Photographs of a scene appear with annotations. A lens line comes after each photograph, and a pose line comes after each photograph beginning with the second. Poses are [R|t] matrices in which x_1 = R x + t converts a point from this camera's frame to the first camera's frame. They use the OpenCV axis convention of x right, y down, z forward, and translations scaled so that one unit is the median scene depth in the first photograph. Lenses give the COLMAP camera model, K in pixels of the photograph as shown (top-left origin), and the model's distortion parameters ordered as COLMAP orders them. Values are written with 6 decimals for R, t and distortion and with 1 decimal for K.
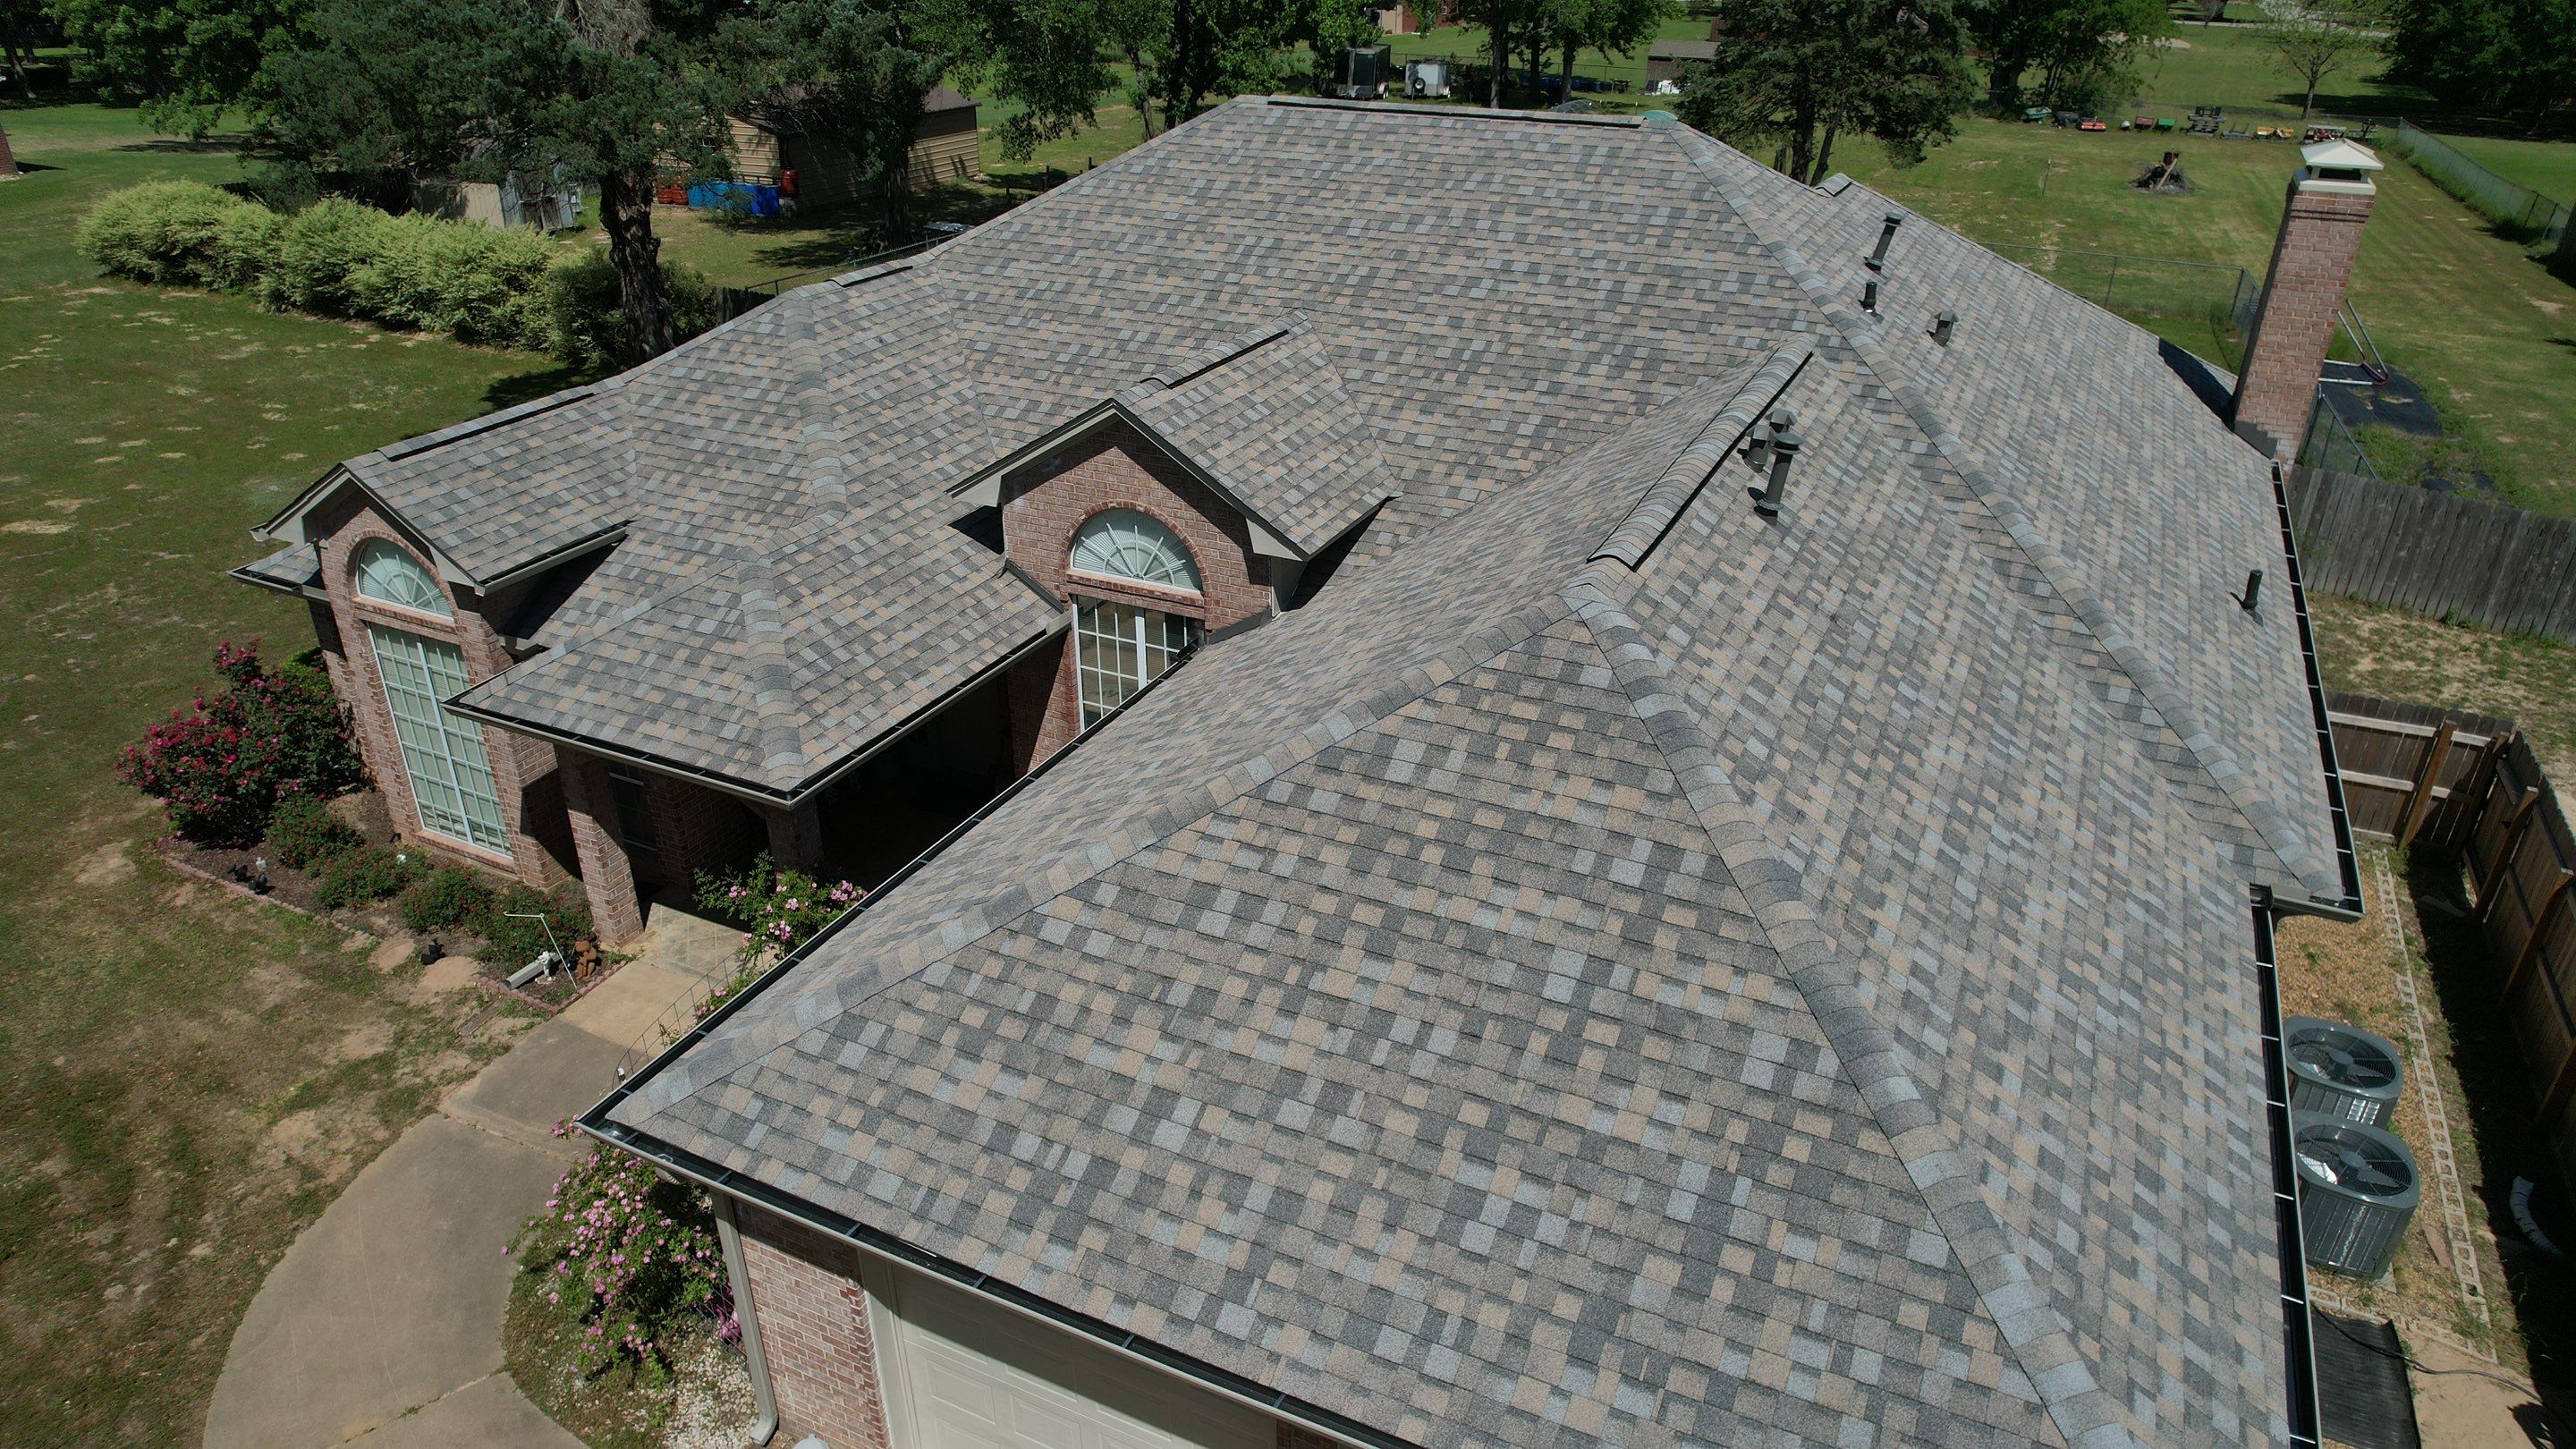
lens RADIAL K [[1623.8, 0, 1294.5], [0, 1623.8, 739.8], [0, 0, 1]] dist [-0.073038, 0.066111]
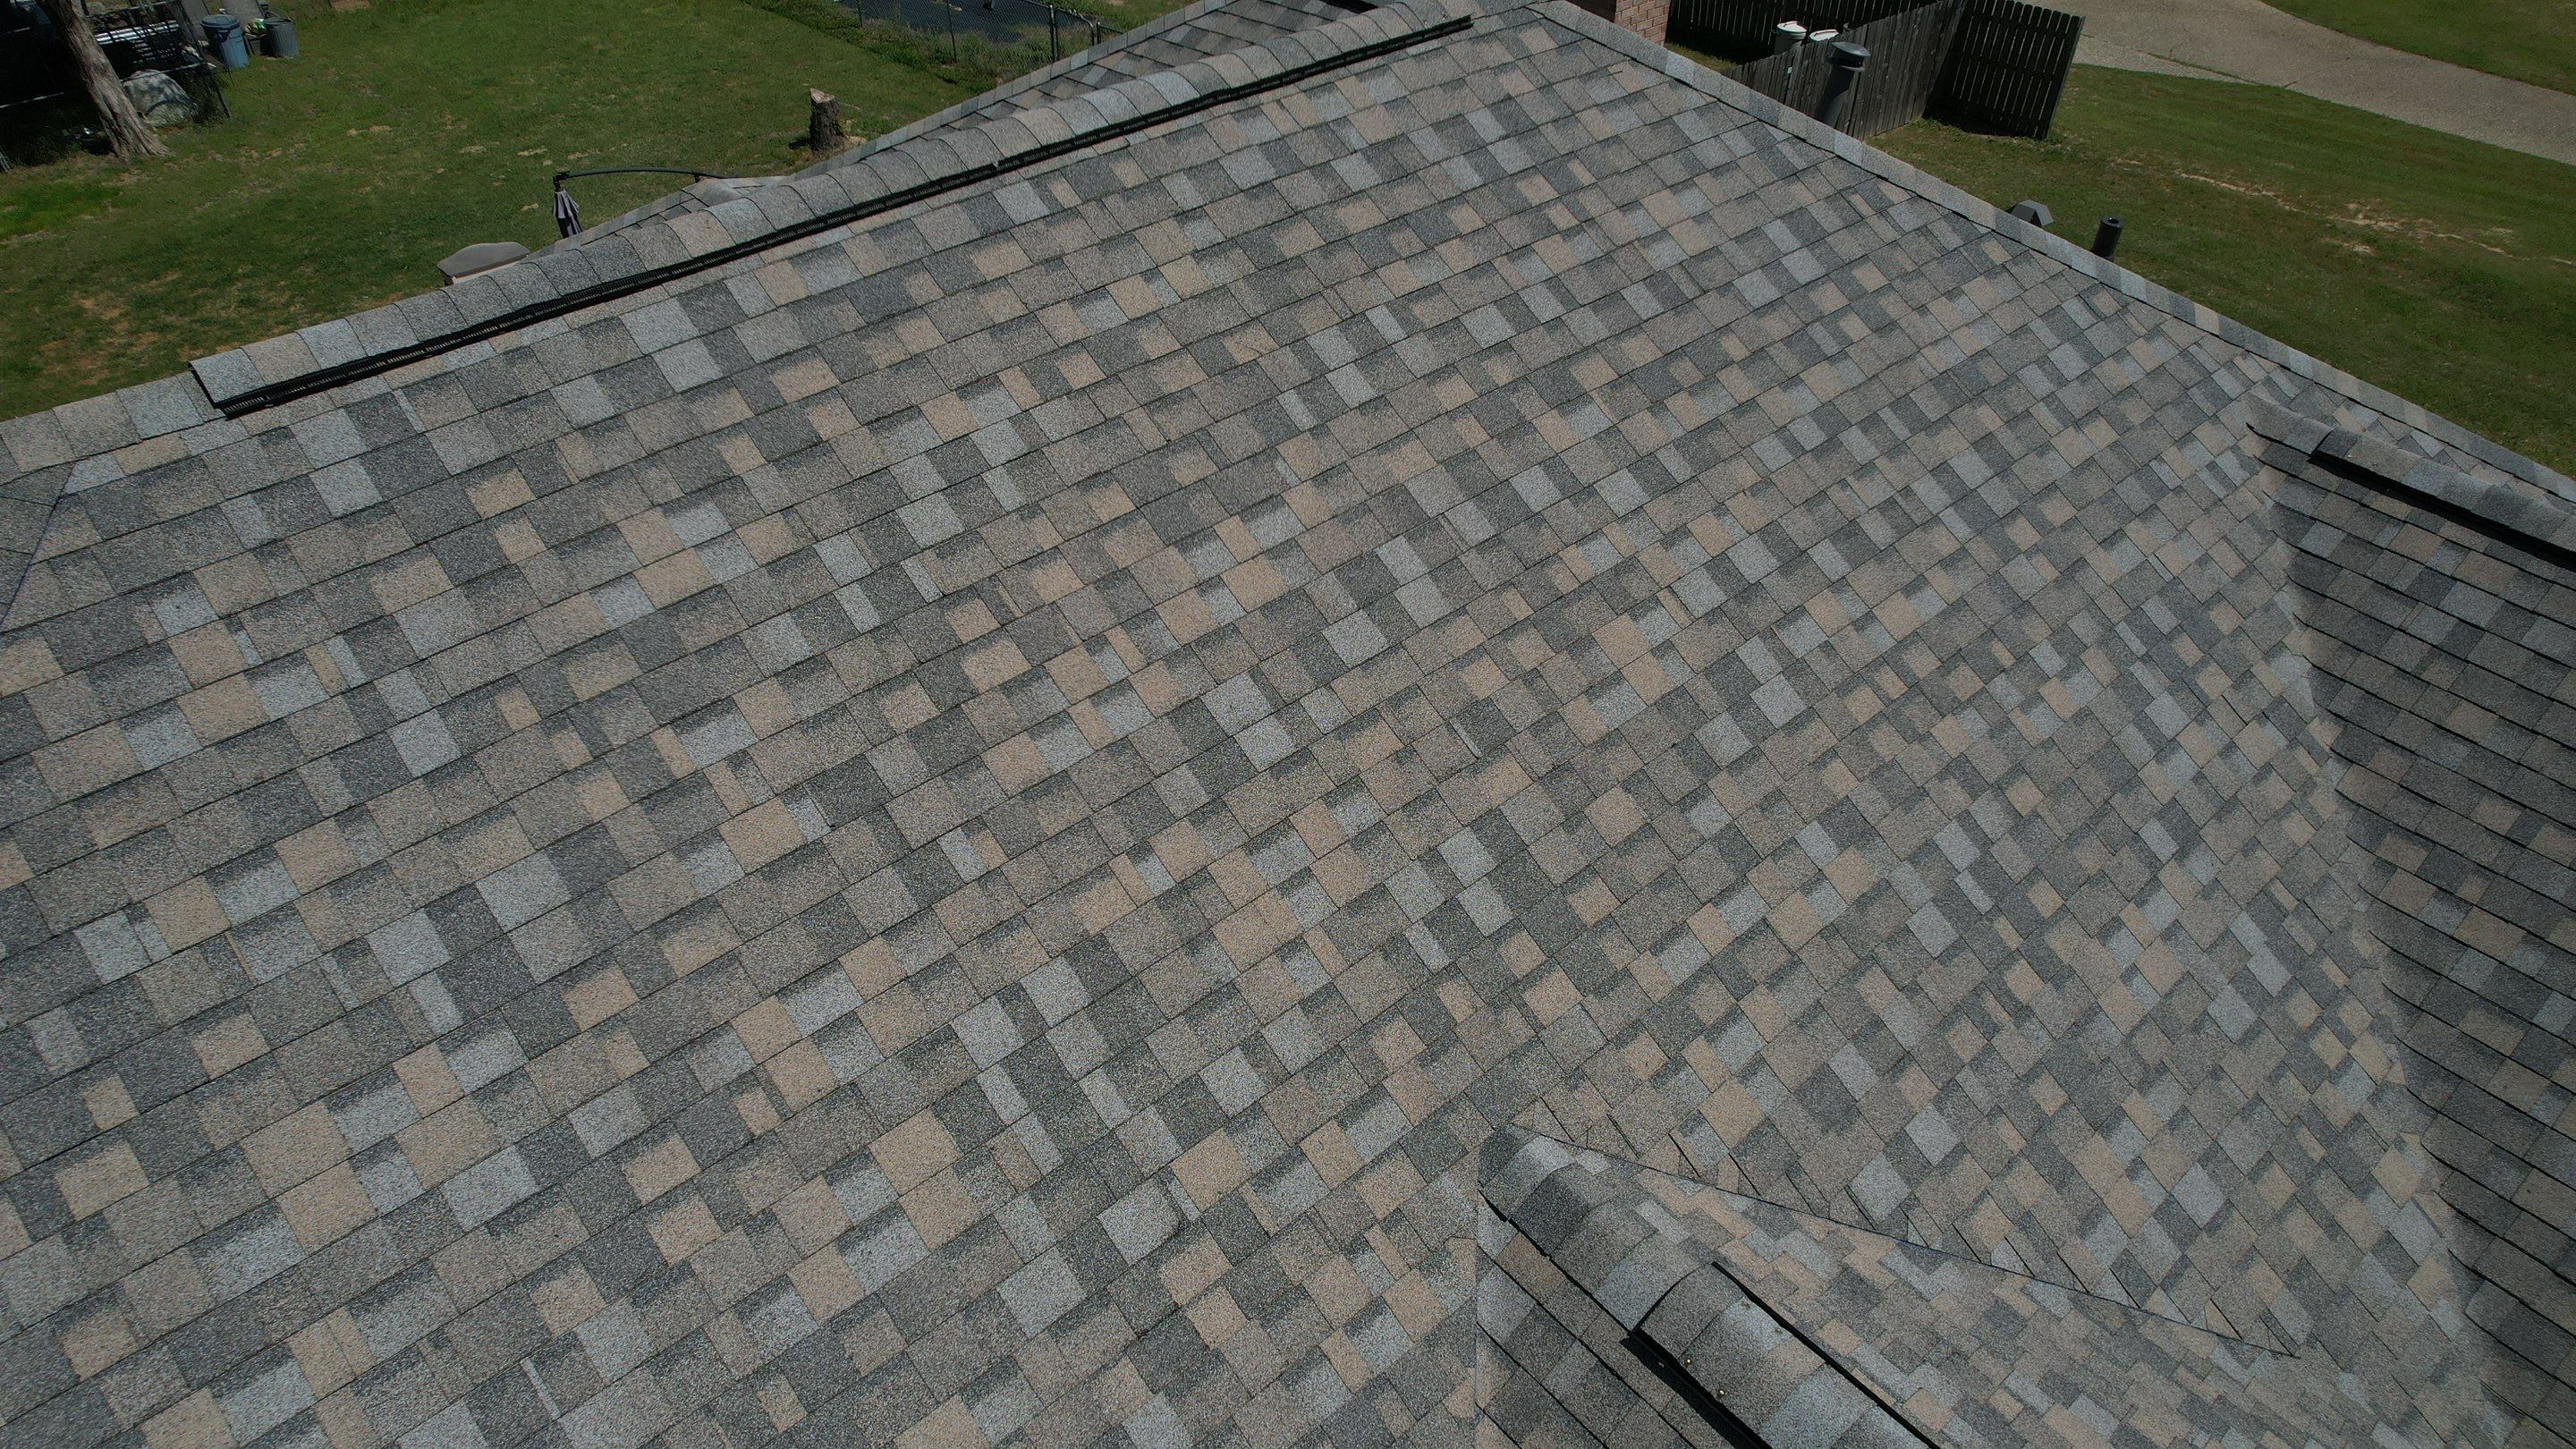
lens RADIAL K [[1623.8, 0, 1294.5], [0, 1623.8, 739.8], [0, 0, 1]] dist [-0.073038, 0.066111]
pose [[0.391461, -0.615382, 0.684152, -0.176166], [0.427285, 0.780033, 0.457140, -0.531213], [-0.814976, 0.113375, 0.568295, 1.028821]]
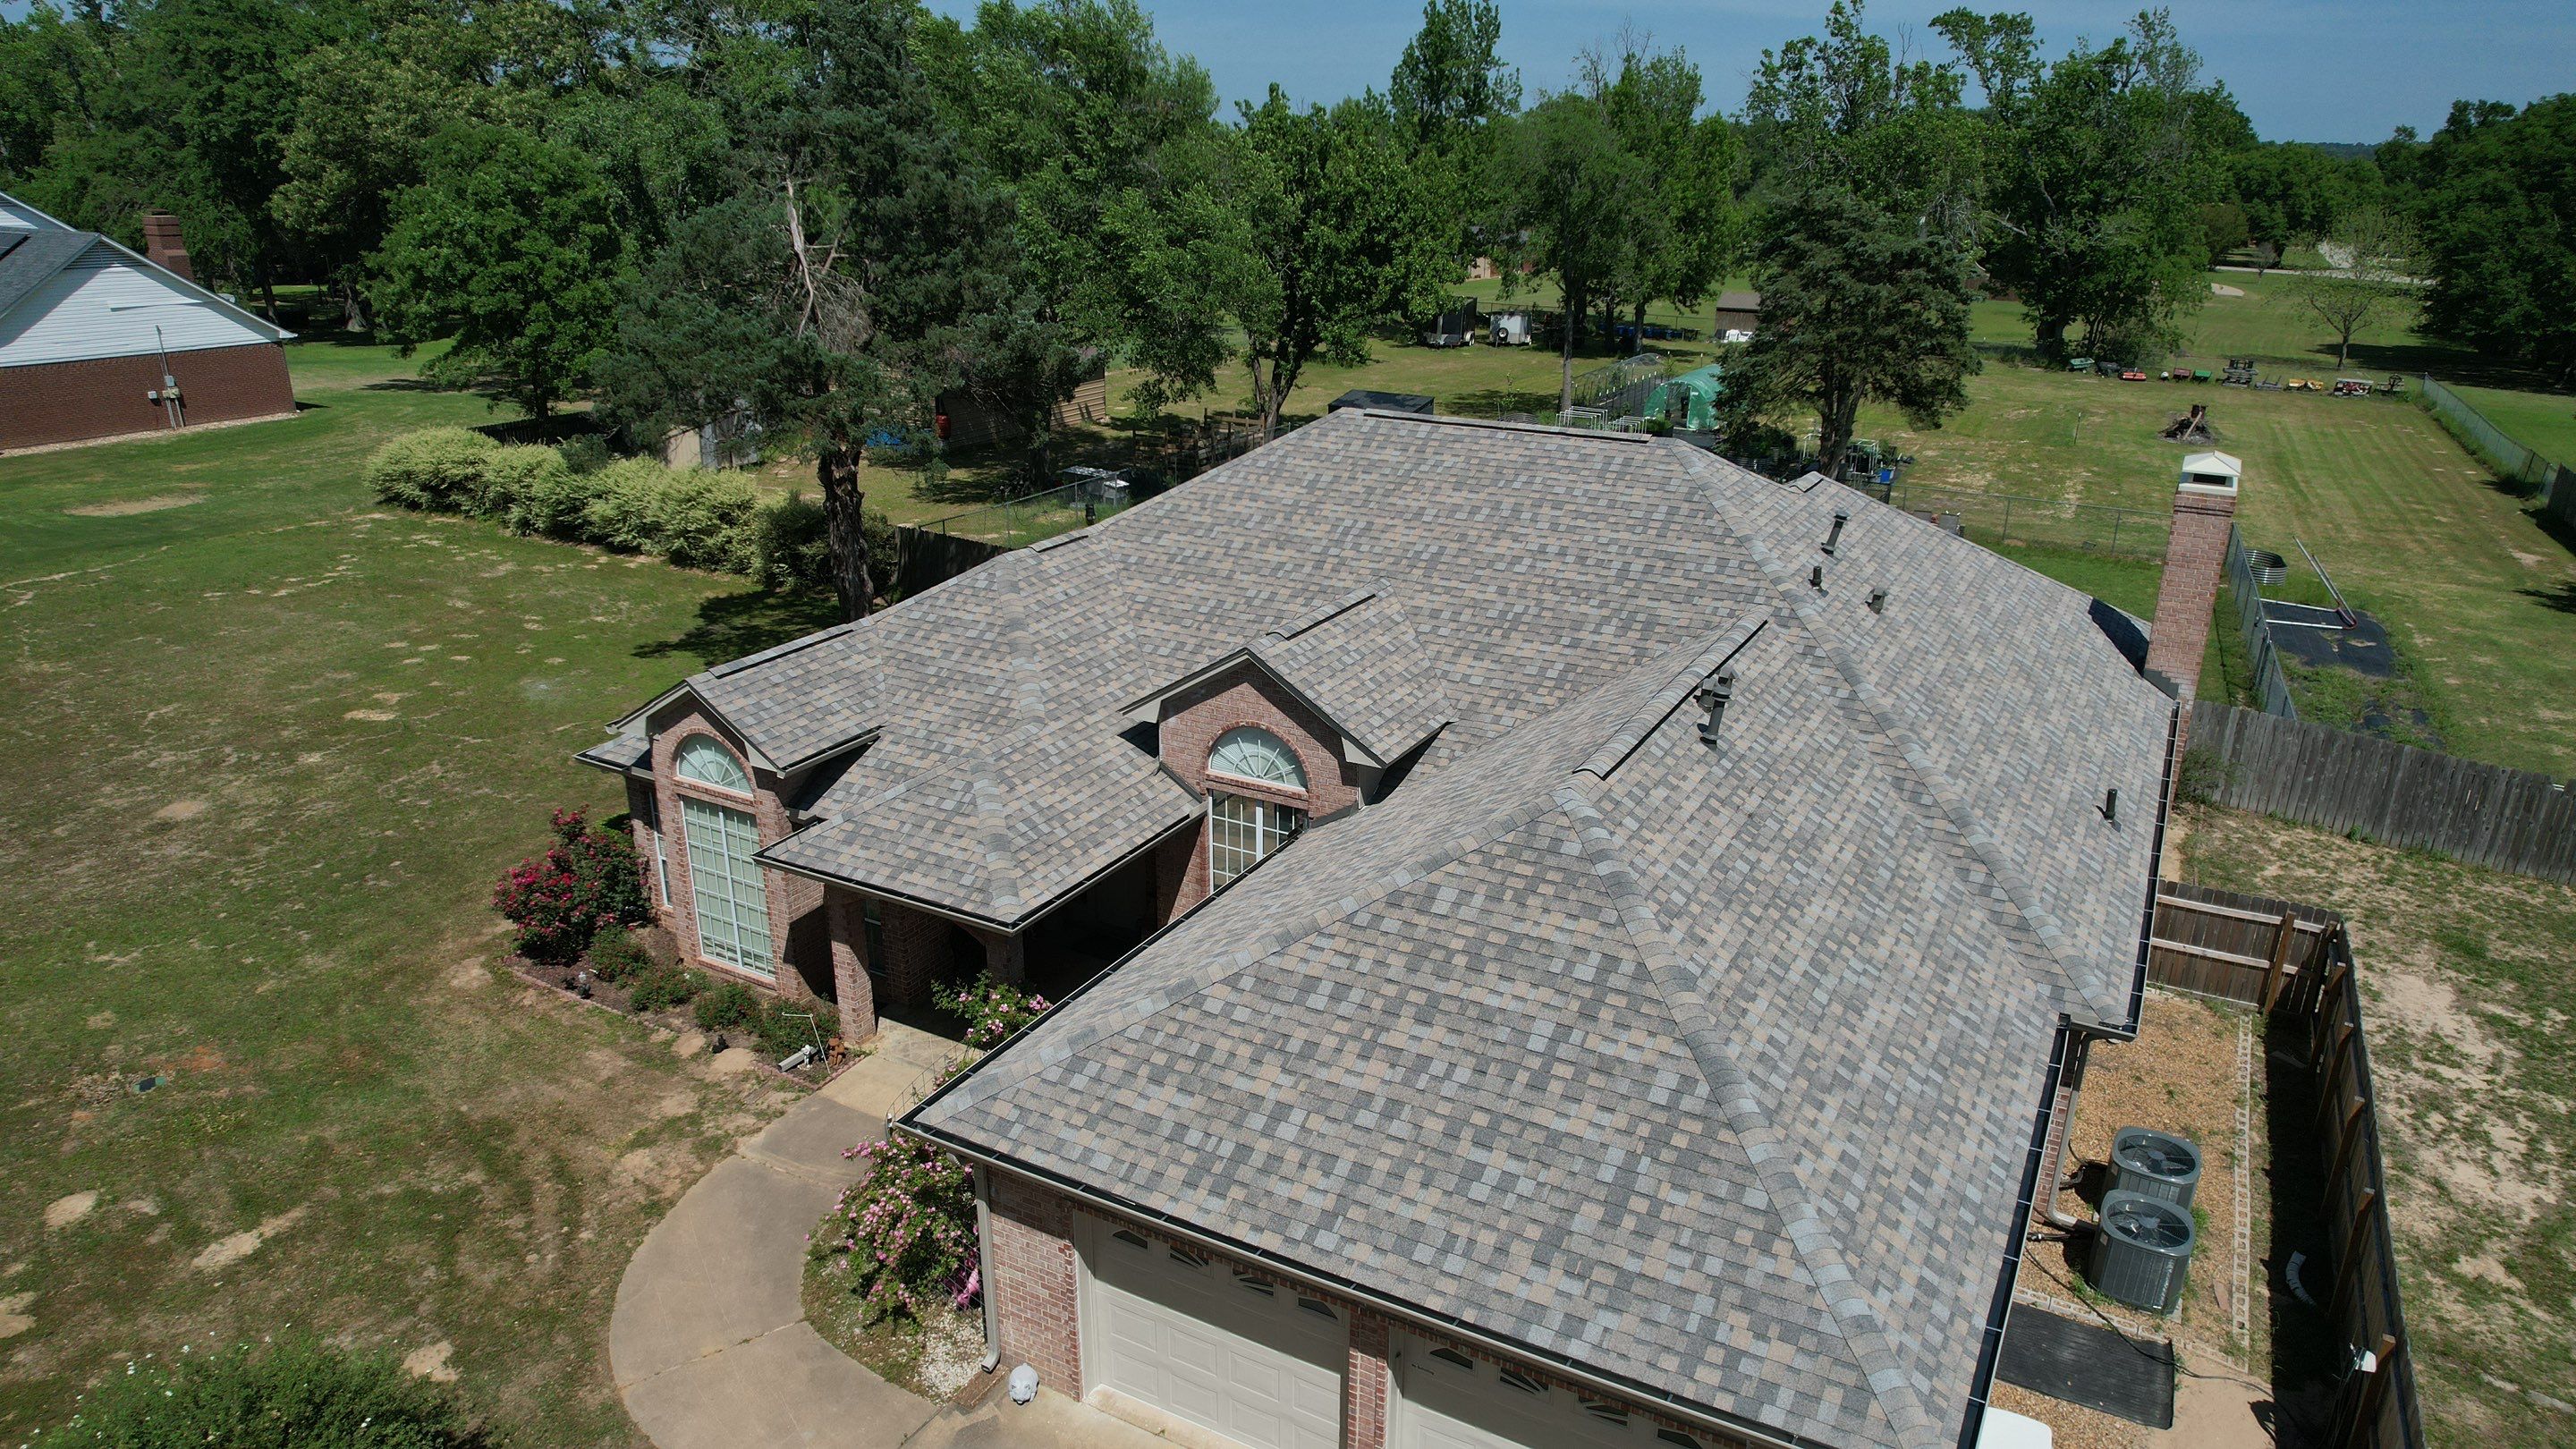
lens RADIAL K [[1623.8, 0, 1294.5], [0, 1623.8, 739.8], [0, 0, 1]] dist [-0.073038, 0.066111]
pose [[0.998369, 0.021472, -0.052892, 0.003069], [-0.027931, 0.991815, -0.124587, 0.036870], [0.049784, 0.125861, 0.990798, -0.348597]]
